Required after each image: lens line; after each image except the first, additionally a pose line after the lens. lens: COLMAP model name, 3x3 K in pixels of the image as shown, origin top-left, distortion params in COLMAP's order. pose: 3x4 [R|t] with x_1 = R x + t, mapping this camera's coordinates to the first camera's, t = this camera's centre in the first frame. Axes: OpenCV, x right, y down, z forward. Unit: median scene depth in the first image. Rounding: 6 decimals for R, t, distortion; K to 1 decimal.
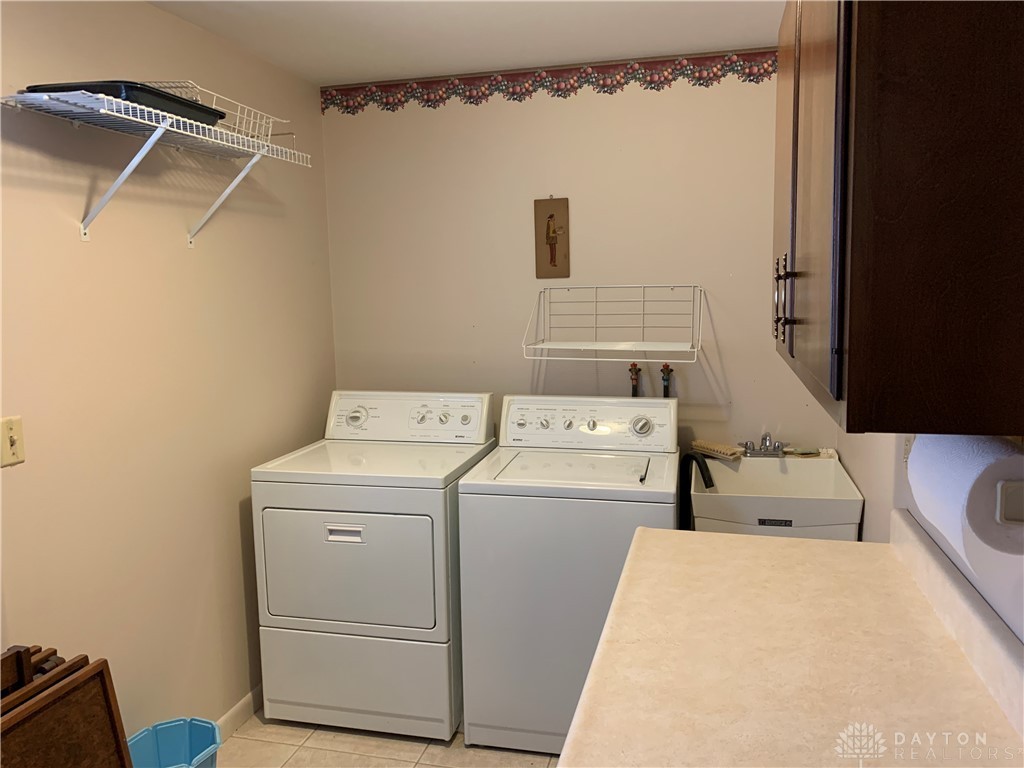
lens RADIAL K [[781.7, 0, 512.5], [0, 781.7, 384.8], [0, 0, 1]] dist [0.002797, -0.013318]
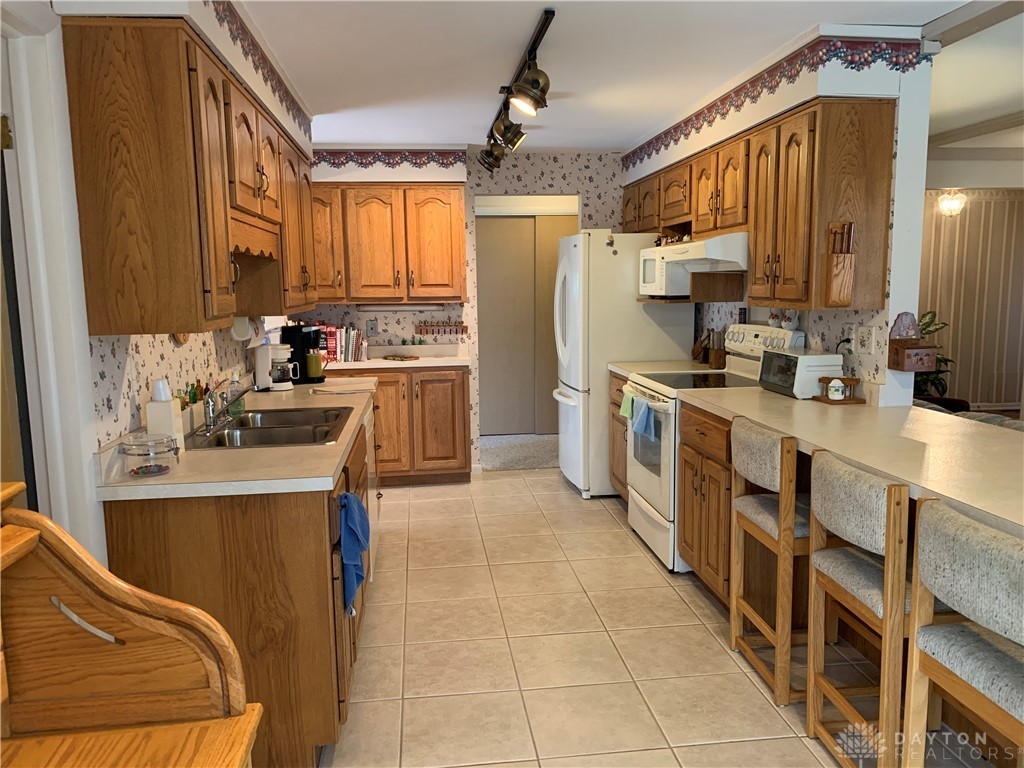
lens RADIAL K [[781.7, 0, 514.2], [0, 781.7, 385.5], [0, 0, 1]] dist [0.002797, -0.013318]
pose [[0.934732, -0.044796, 0.352519, -0.741813], [0.032284, 0.998625, 0.041295, -0.027293], [-0.353884, -0.027219, 0.934893, 0.234610]]
